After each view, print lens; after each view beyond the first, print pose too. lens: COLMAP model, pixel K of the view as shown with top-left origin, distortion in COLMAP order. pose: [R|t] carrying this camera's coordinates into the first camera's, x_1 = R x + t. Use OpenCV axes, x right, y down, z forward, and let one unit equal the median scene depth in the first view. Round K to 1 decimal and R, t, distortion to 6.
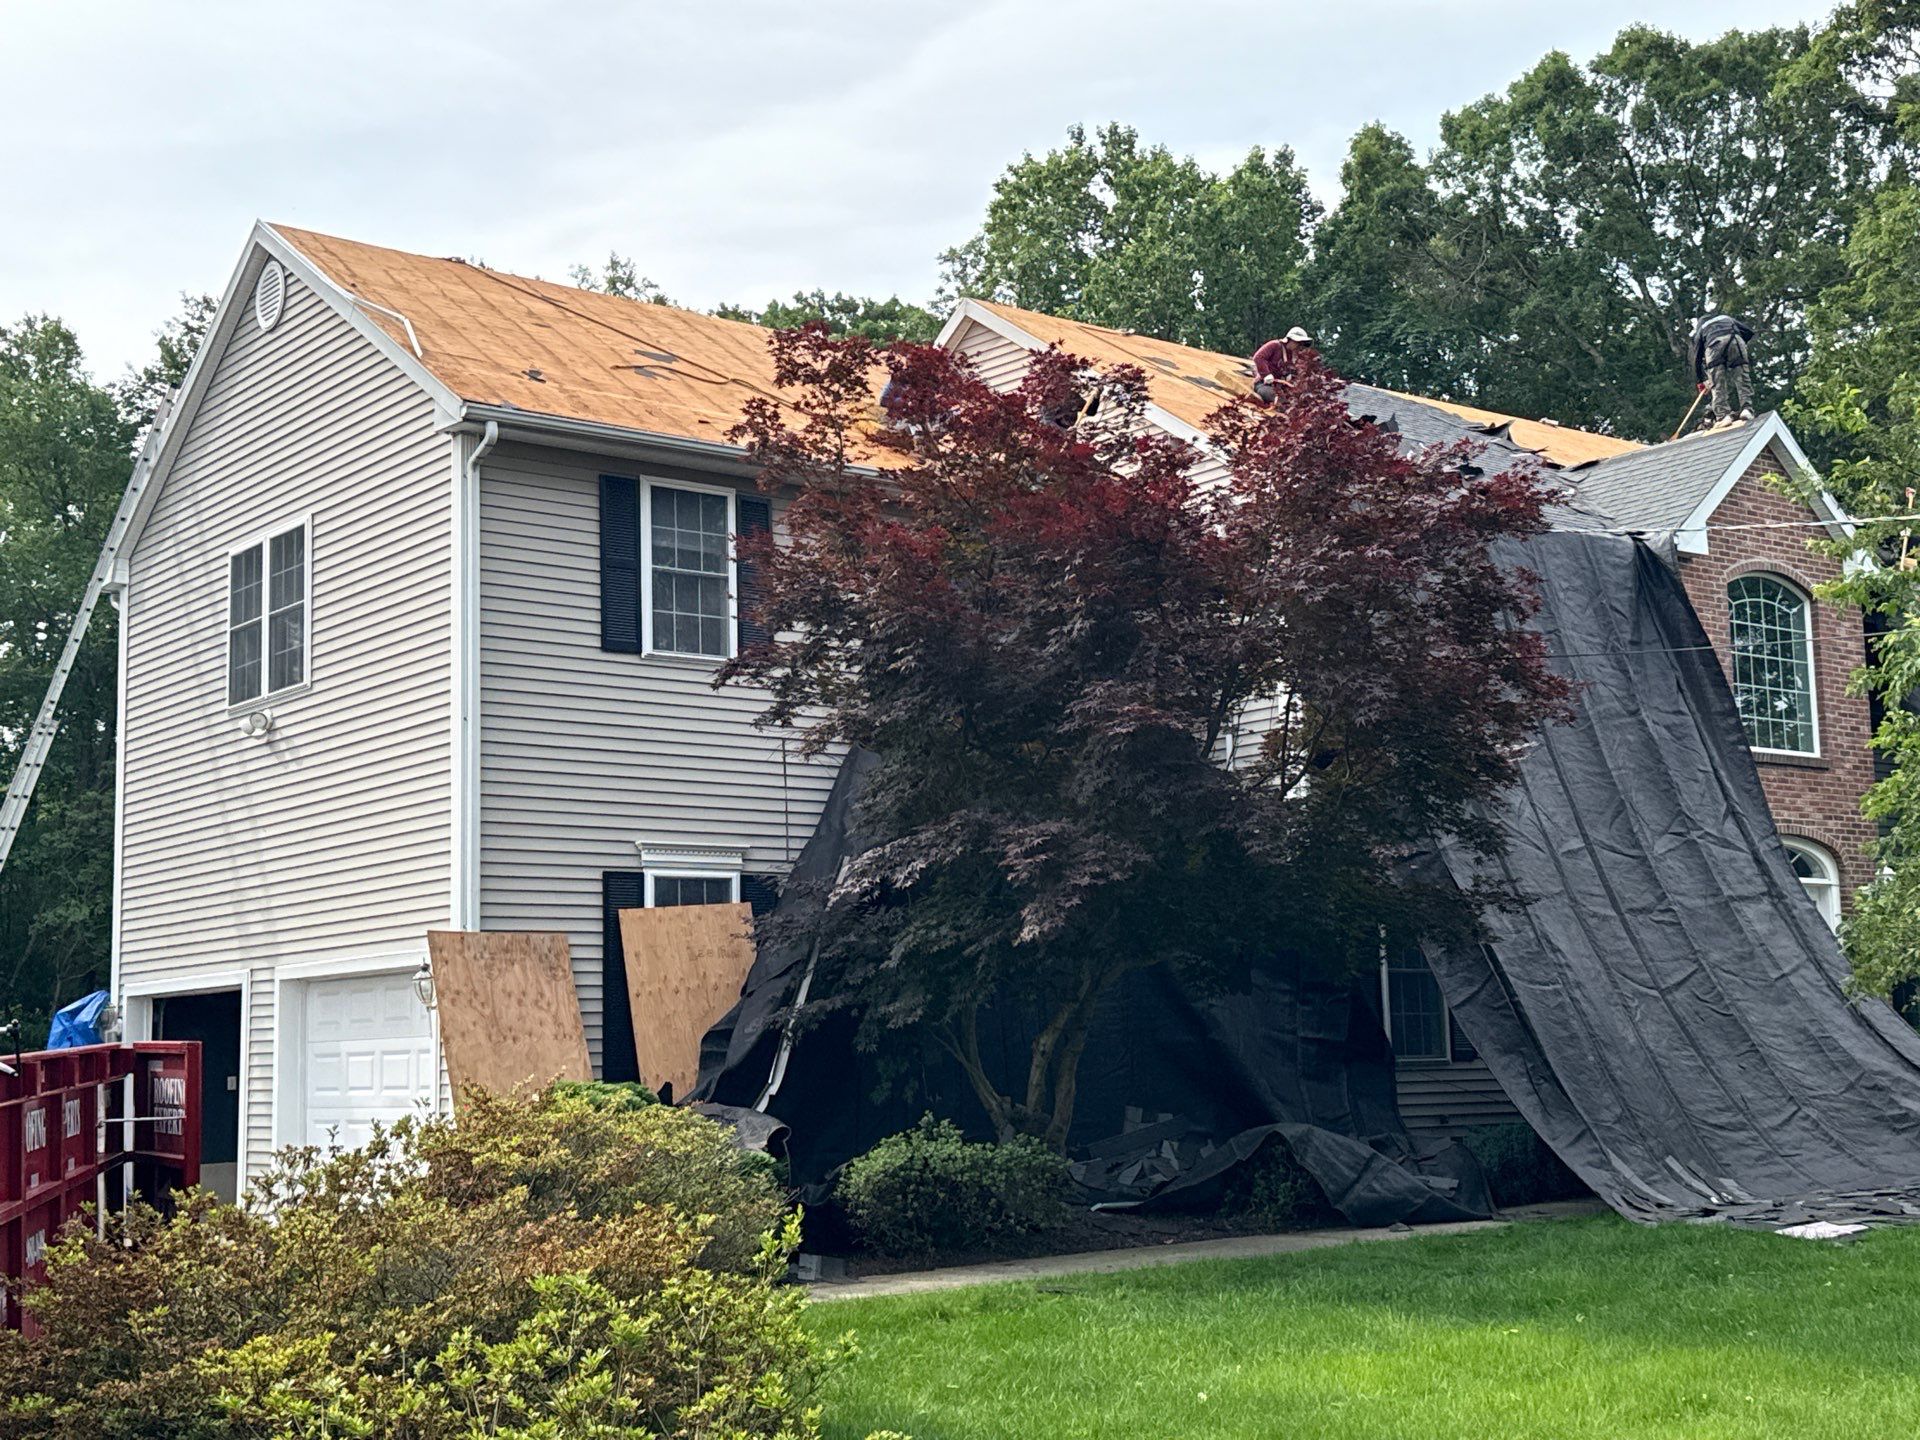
lens RADIAL K [[2395.8, 0, 960.0], [0, 2395.8, 720.0], [0, 0, 1]] dist [0.191484, -0.375651]
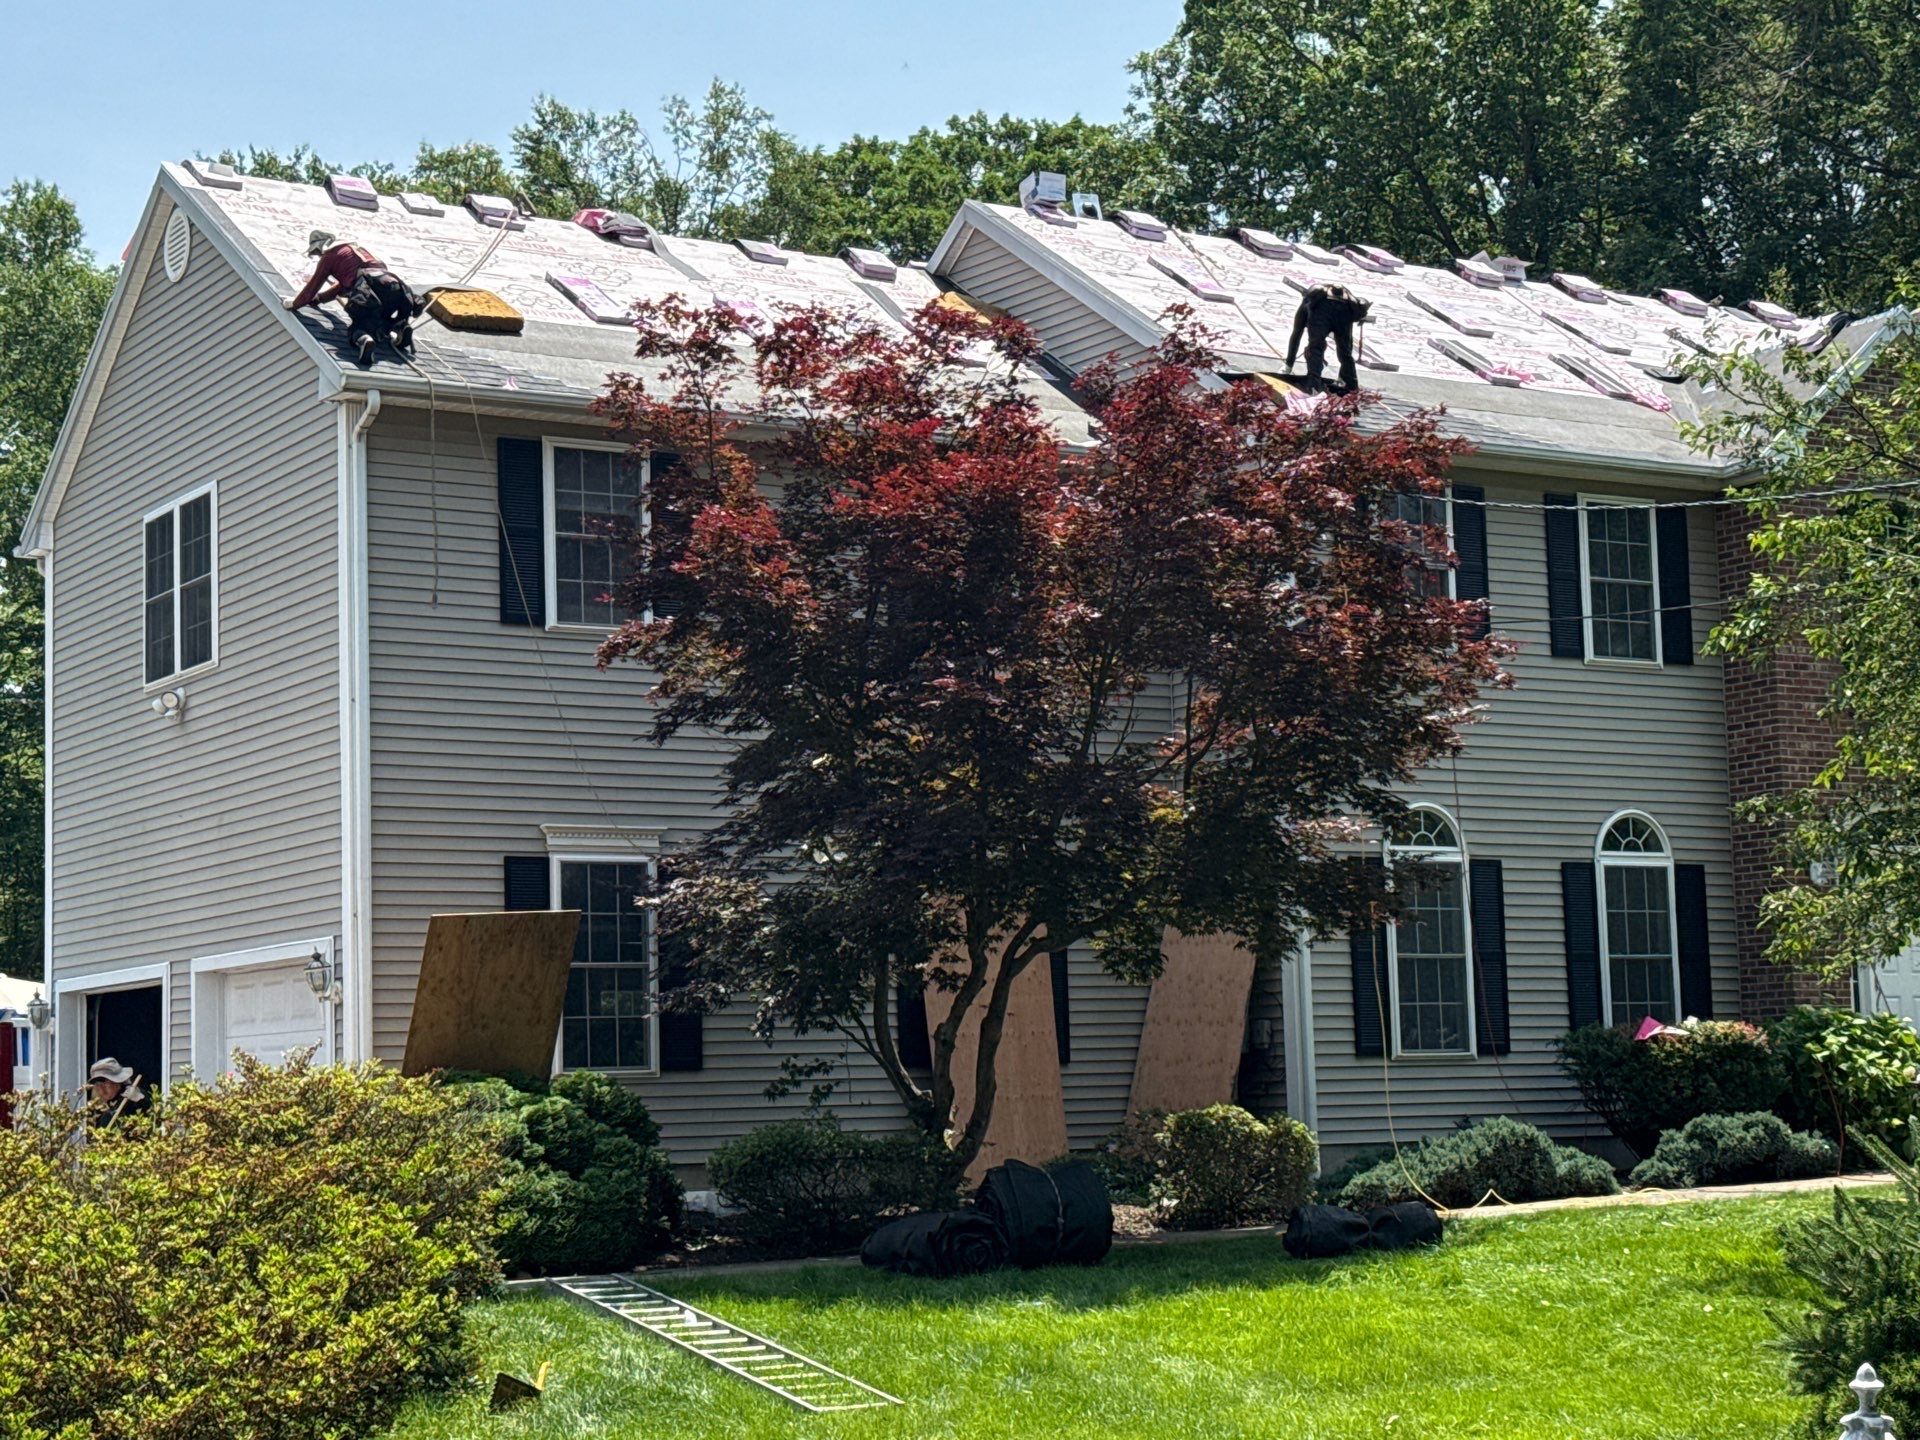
lens RADIAL K [[3253.6, 0, 964.0], [0, 3253.6, 728.1], [0, 0, 1]] dist [0.148240, 0.011195]
pose [[0.994411, -0.015443, -0.104447, 0.054538], [0.018297, 0.999483, 0.026427, -0.006112], [0.103985, -0.028190, 0.994179, -0.086150]]
